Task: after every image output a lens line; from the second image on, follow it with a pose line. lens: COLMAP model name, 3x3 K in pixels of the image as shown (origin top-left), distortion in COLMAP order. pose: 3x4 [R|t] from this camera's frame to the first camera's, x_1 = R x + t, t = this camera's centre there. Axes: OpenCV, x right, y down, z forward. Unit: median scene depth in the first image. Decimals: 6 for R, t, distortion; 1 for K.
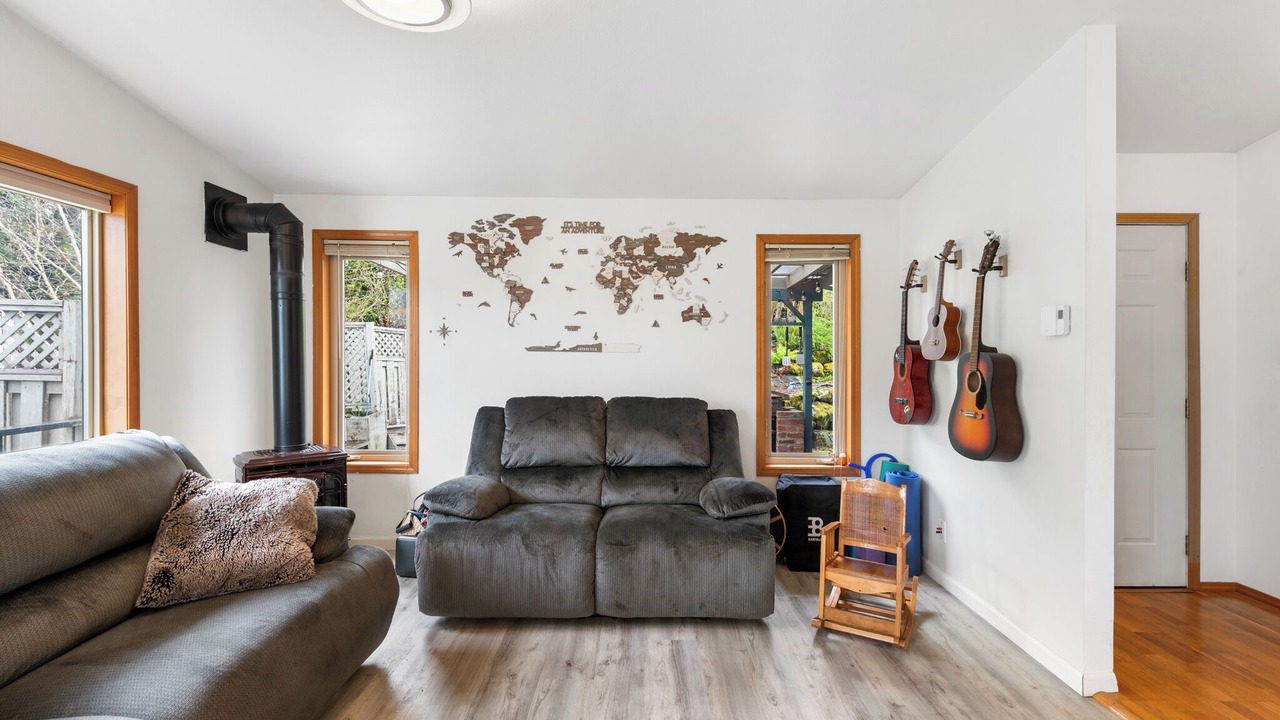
lens RADIAL K [[583.2, 0, 636.7], [0, 583.2, 353.4], [0, 0, 1]] dist [0.006200, -0.000636]
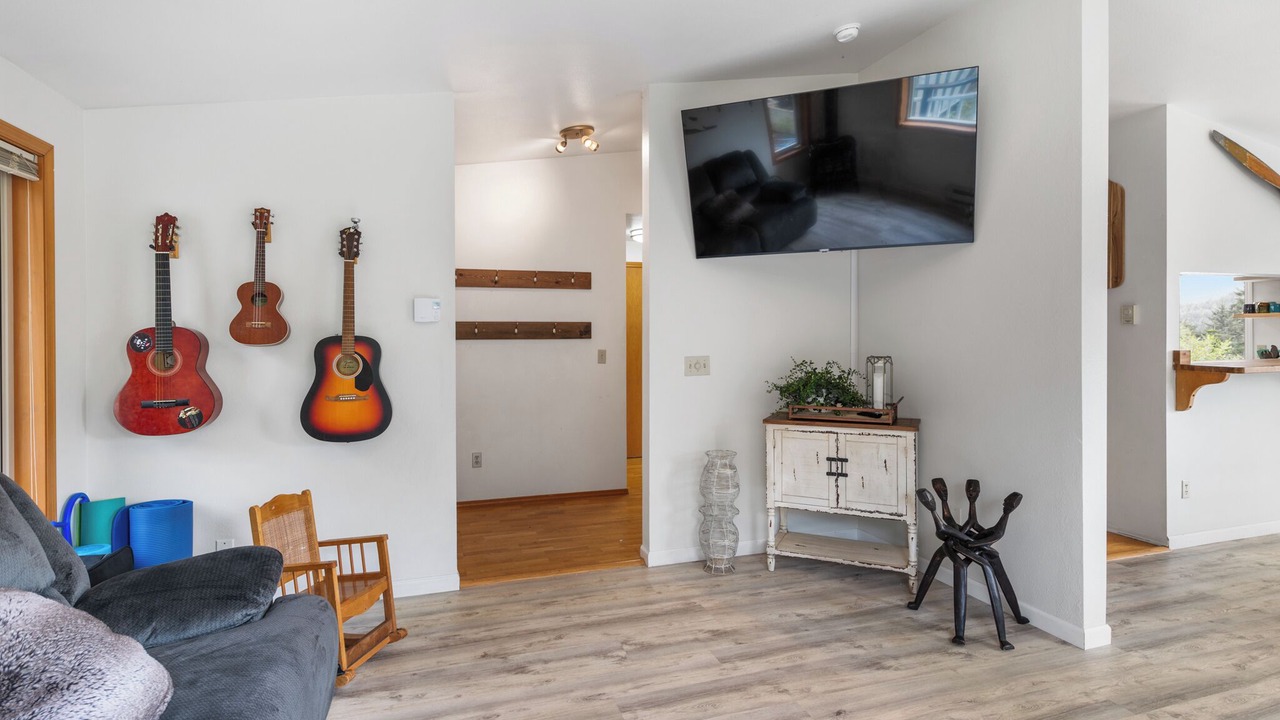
lens RADIAL K [[634.7, 0, 643.6], [0, 634.7, 346.3], [0, 0, 1]] dist [0.004782, 0.000277]
pose [[-0.314618, -0.017198, 0.949062, -0.476672], [0.009271, 0.999732, 0.021190, -0.001823], [-0.949173, 0.015466, -0.314375, 0.664539]]
